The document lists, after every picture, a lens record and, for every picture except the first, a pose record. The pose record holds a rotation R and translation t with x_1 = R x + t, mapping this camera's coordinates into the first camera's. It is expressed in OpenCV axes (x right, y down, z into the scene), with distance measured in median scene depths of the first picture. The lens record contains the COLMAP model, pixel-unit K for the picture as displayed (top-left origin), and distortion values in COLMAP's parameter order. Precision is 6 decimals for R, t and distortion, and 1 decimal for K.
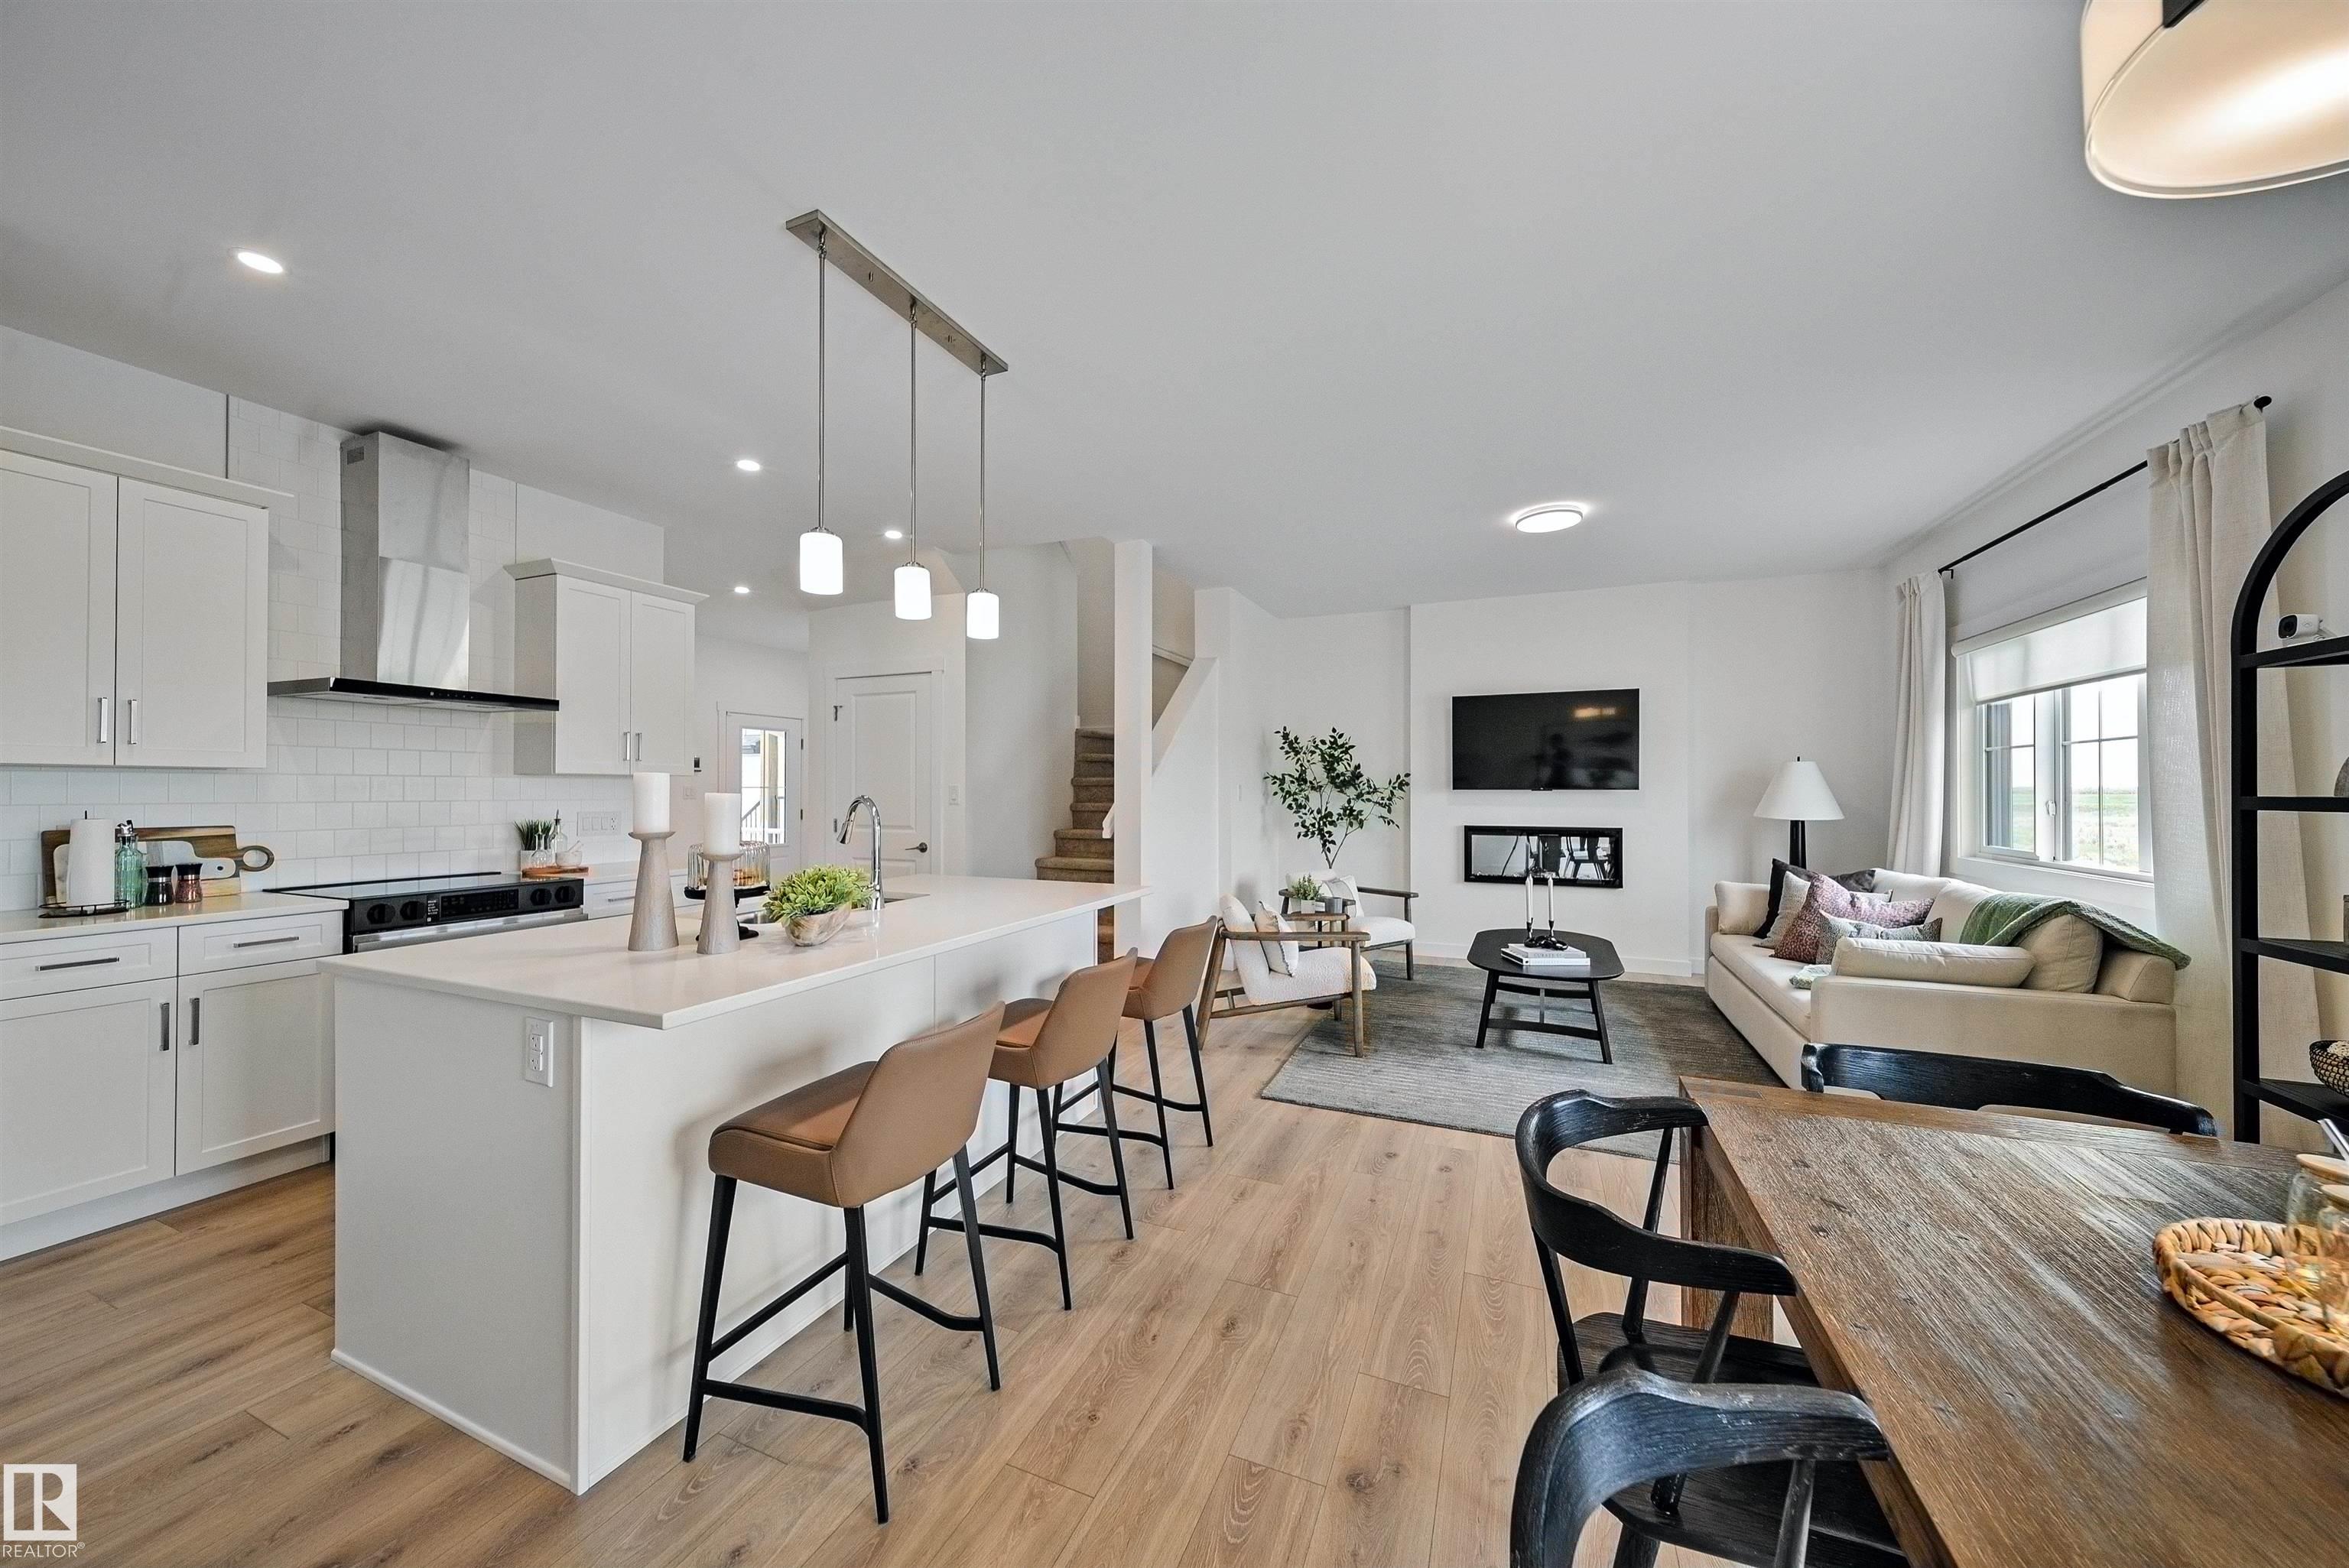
lens RADIAL K [[838.4, 0, 1158.7], [0, 838.4, 785.1], [0, 0, 1]] dist [-0.001369, -0.000673]
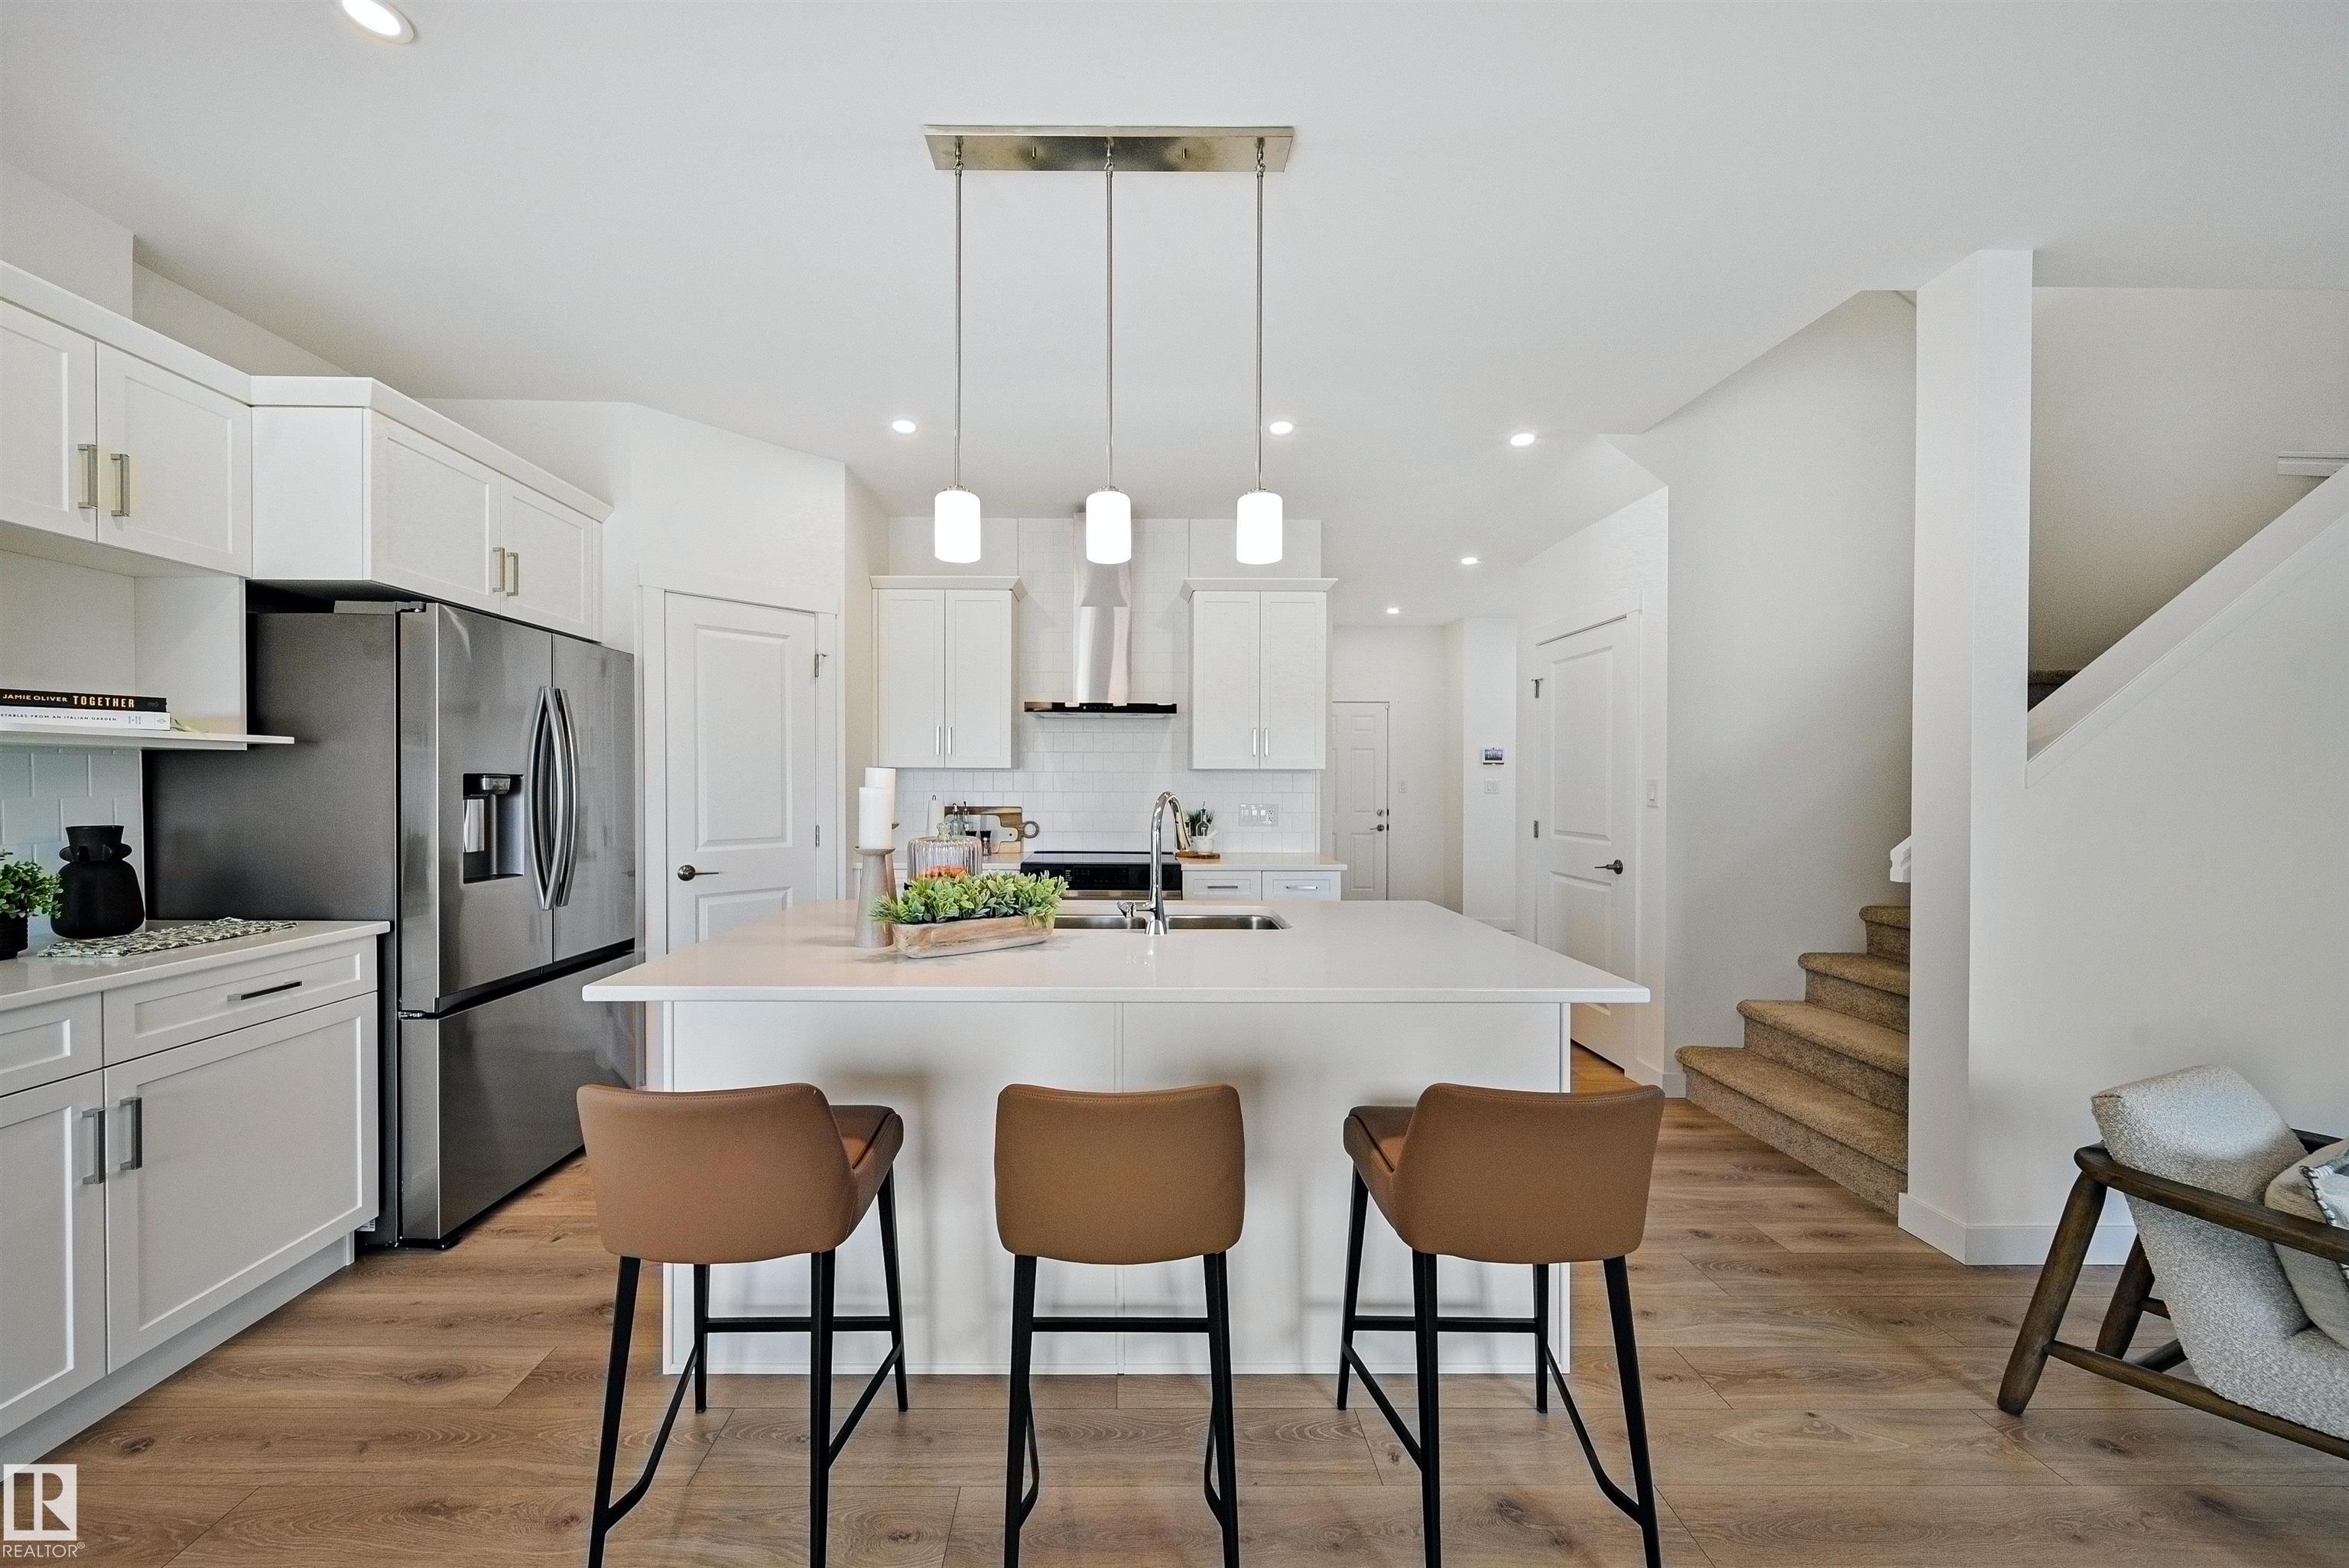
lens RADIAL K [[838.4, 0, 1127.1], [0, 838.4, 787.6], [0, 0, 1]] dist [-0.001369, -0.000673]
pose [[0.398370, 0.008645, -0.917184, 0.368238], [0.001212, 0.999950, 0.009951, -0.000500], [0.917224, -0.005076, 0.398340, 0.631426]]
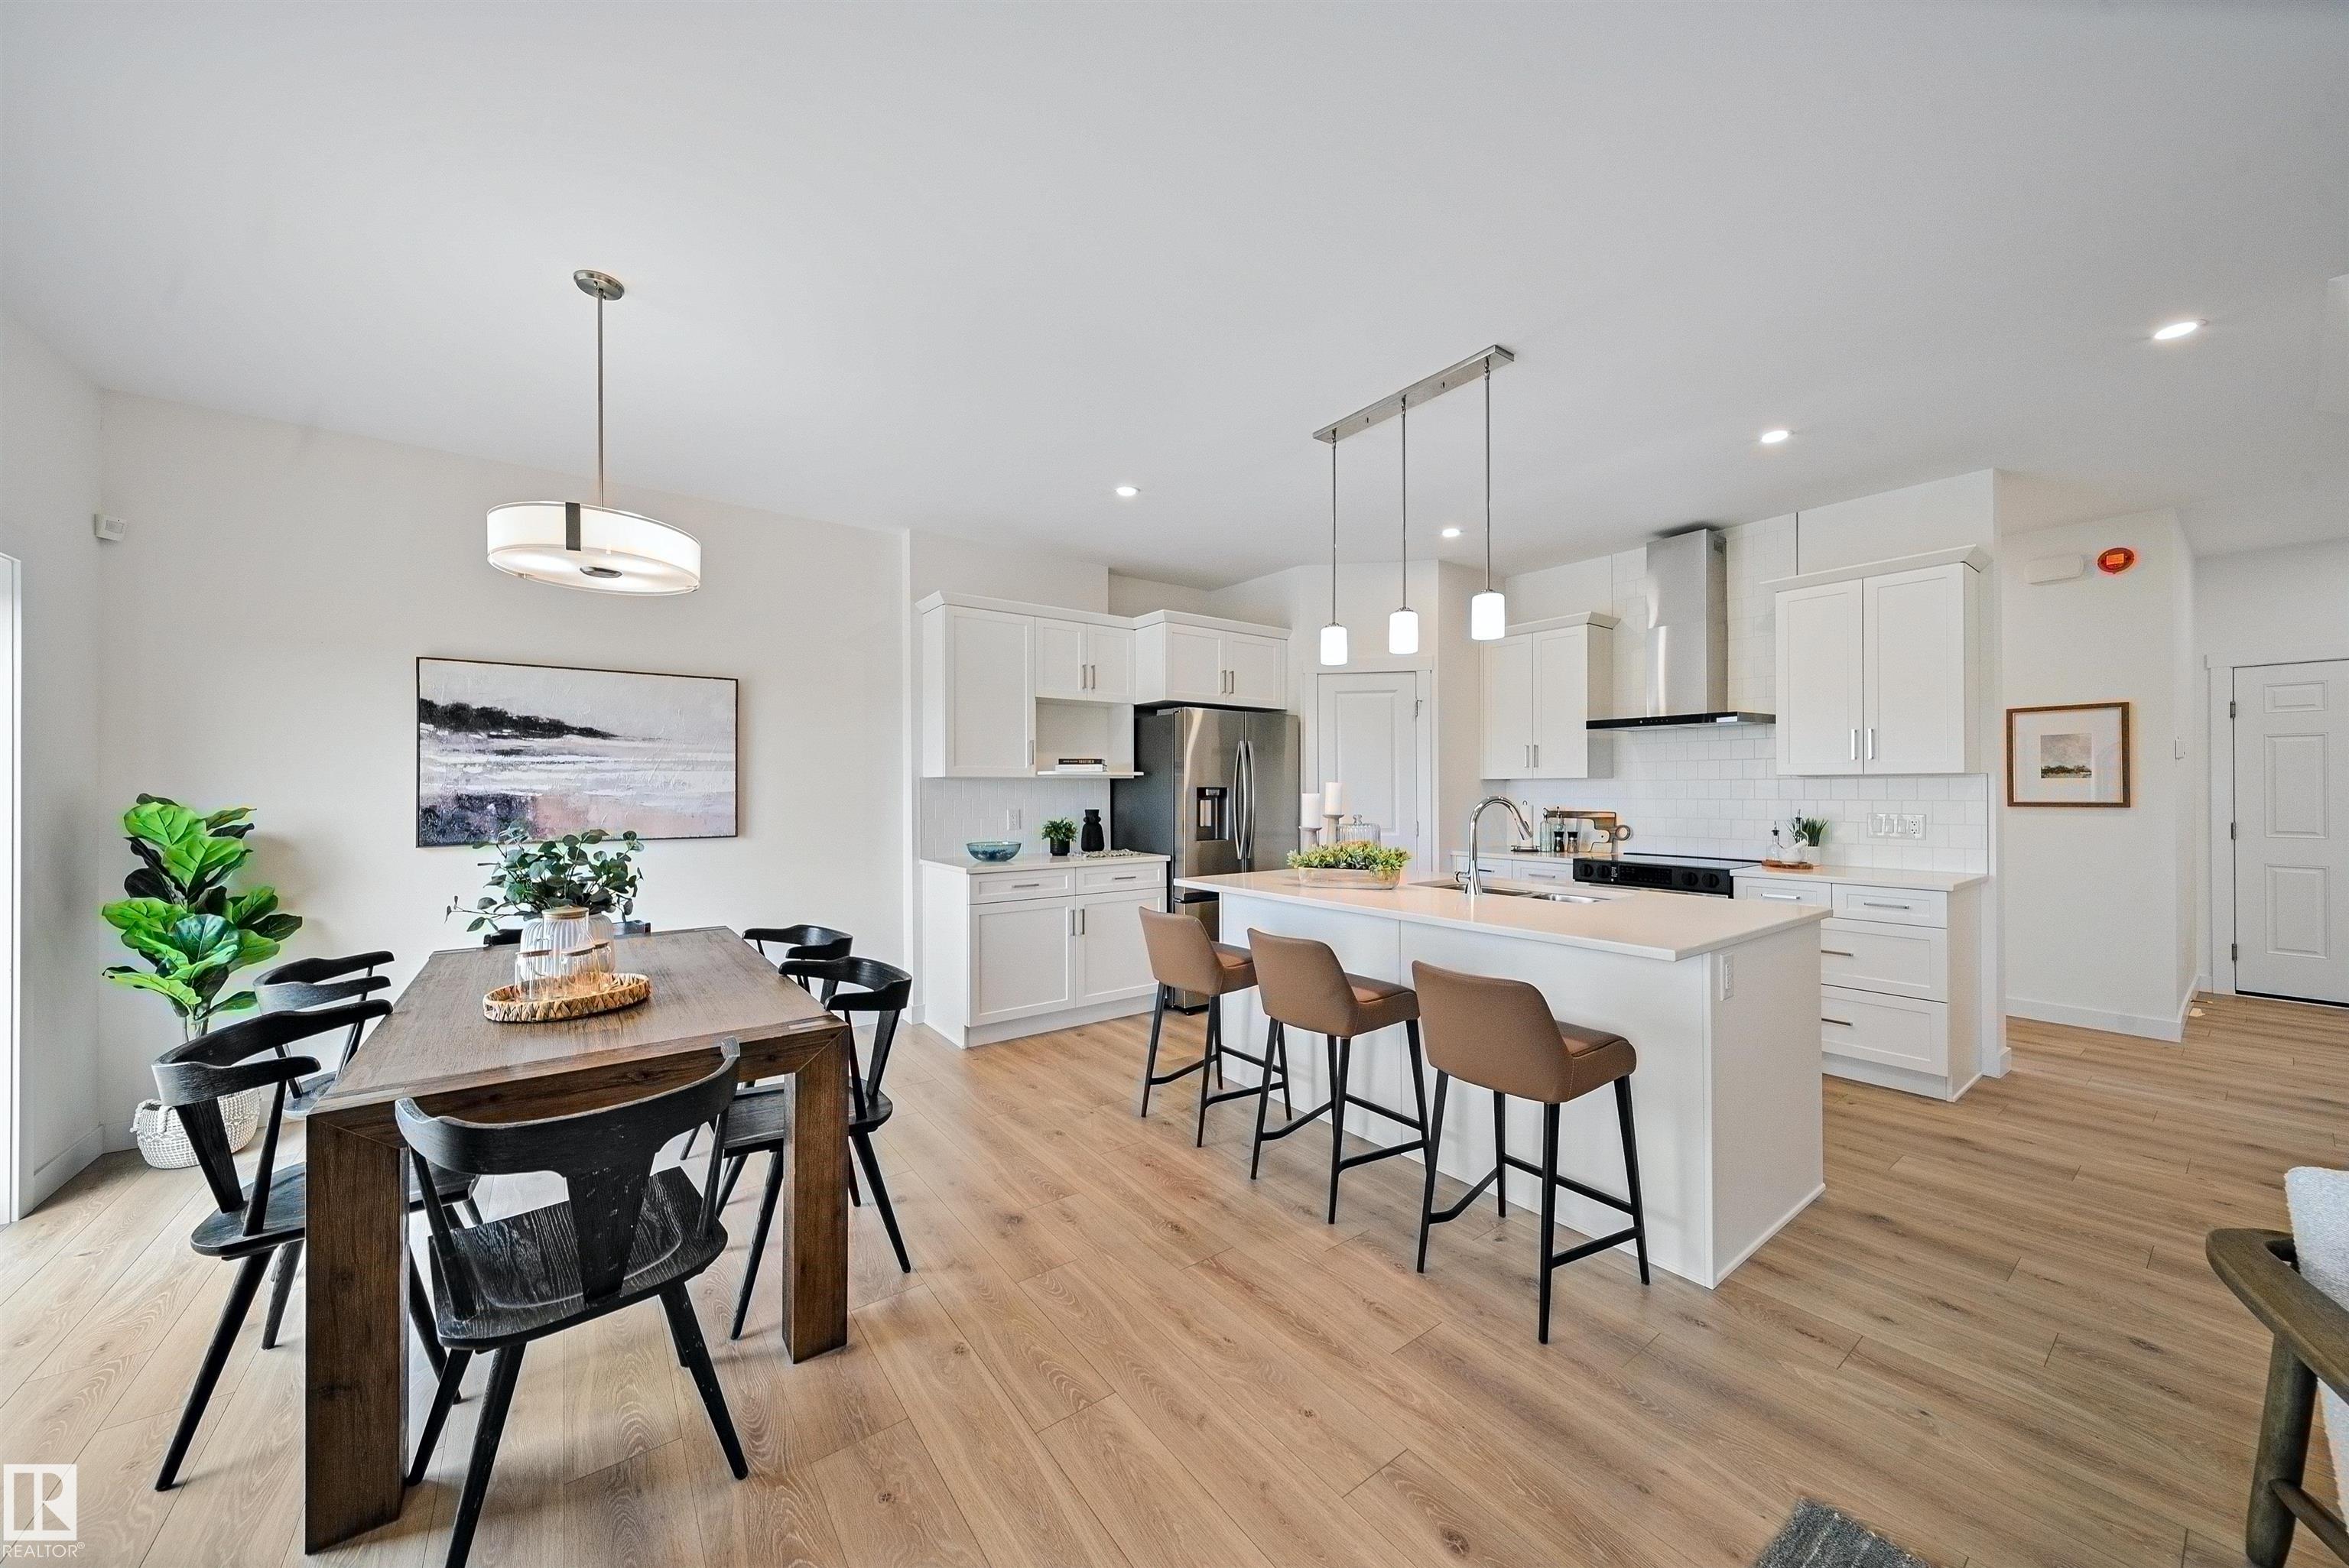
lens RADIAL K [[838.4, 0, 1178.8], [0, 838.4, 788.8], [0, 0, 1]] dist [-0.001369, -0.000673]
pose [[-0.506907, 0.001226, -0.862000, 0.841328], [0.007626, 0.999966, -0.003063, 0.000602], [0.861967, -0.008127, -0.506899, 1.197056]]
